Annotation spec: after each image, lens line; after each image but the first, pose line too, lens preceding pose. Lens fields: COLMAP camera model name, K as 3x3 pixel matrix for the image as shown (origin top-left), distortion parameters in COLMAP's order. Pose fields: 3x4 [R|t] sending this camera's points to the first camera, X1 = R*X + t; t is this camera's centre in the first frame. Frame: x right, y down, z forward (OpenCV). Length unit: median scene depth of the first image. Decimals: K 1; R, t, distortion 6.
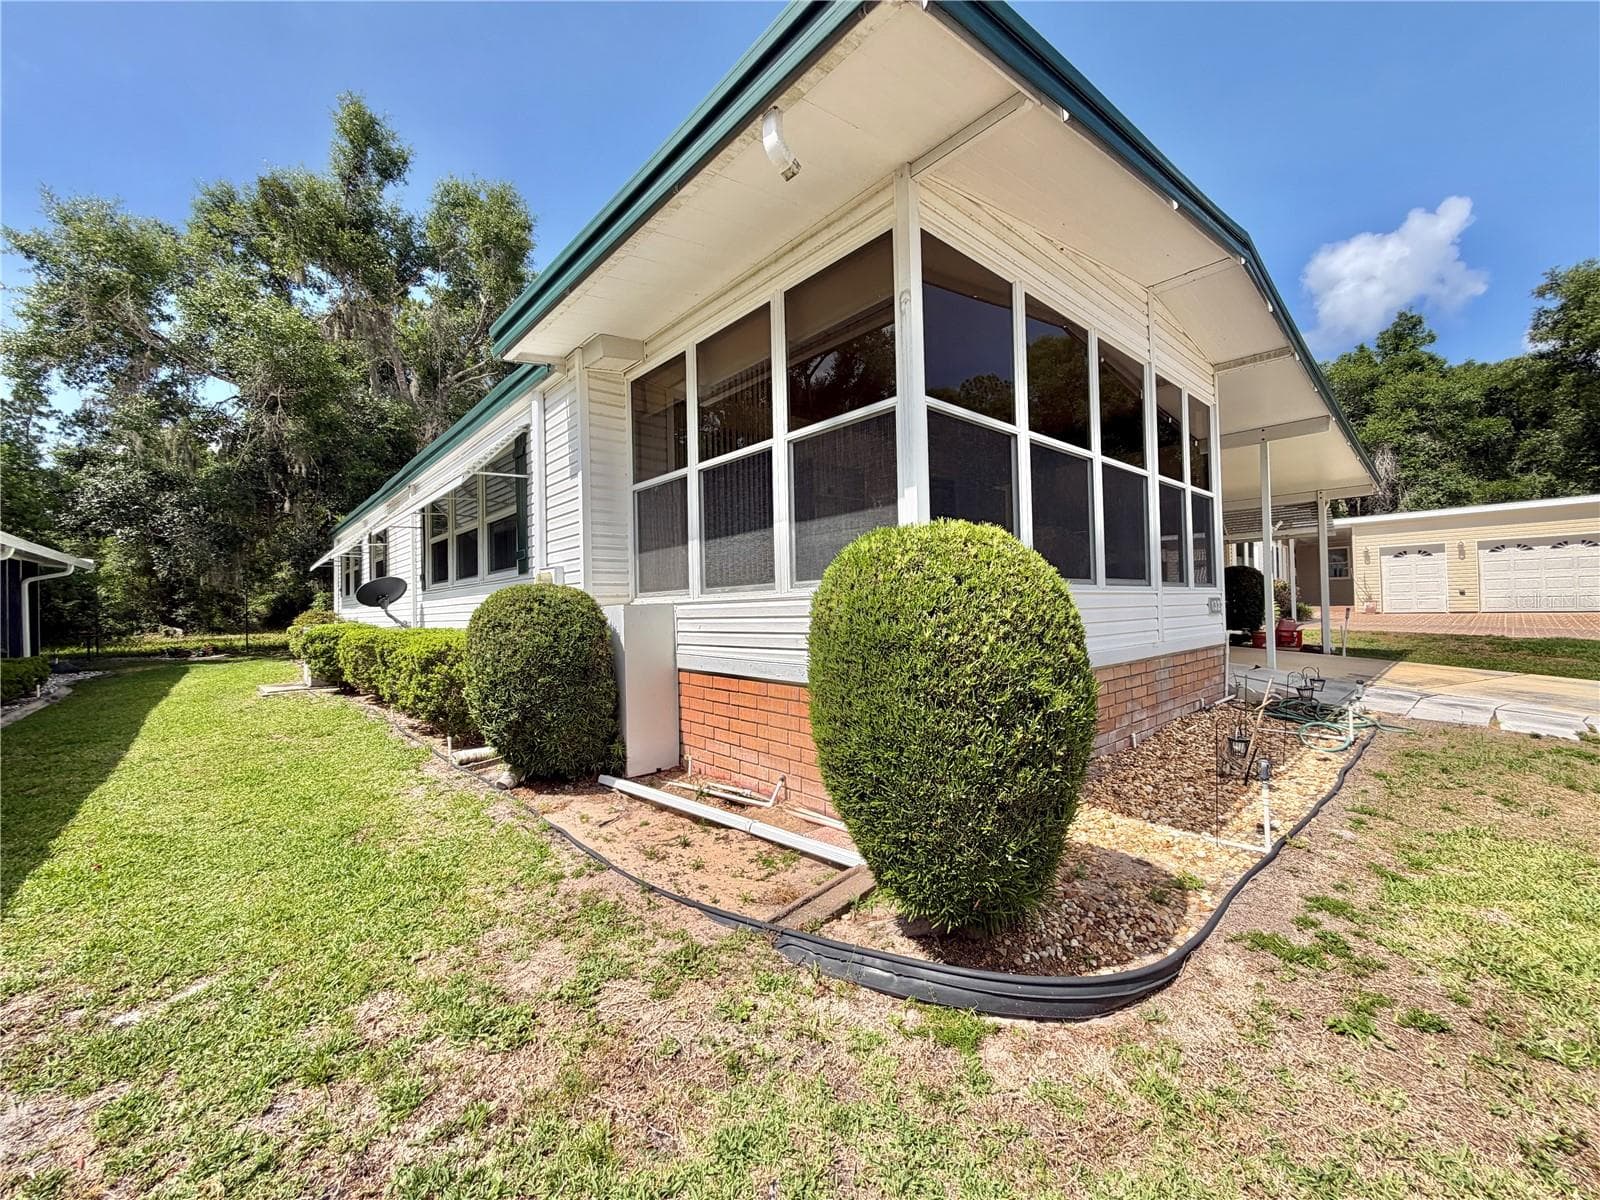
lens RADIAL K [[640.3, 0, 804.5], [0, 640.3, 596.9], [0, 0, 1]] dist [0.001388, -0.001013]
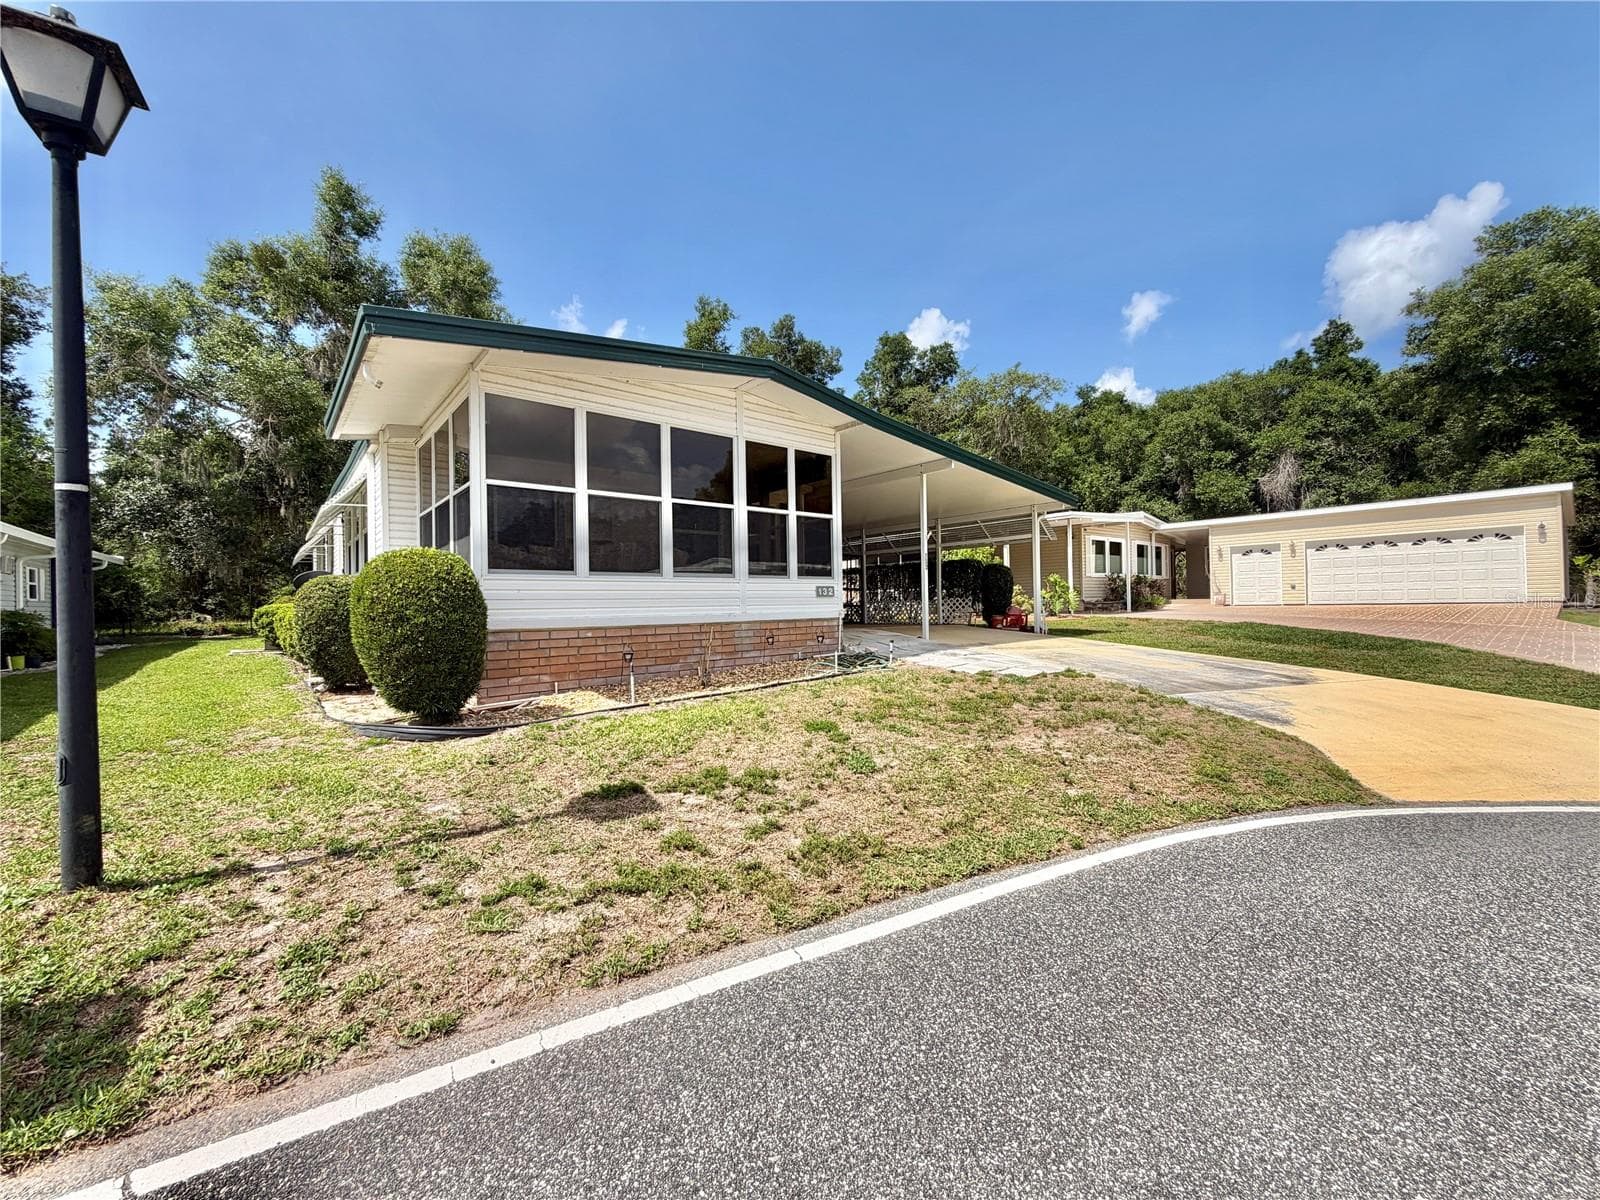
lens RADIAL K [[640.3, 0, 802.5], [0, 640.3, 597.4], [0, 0, 1]] dist [0.001388, -0.001013]
pose [[0.999101, 0.004476, -0.042161, 0.213075], [-0.004120, 0.999955, 0.008543, 0.005191], [0.042198, -0.008361, 0.999074, -0.157427]]
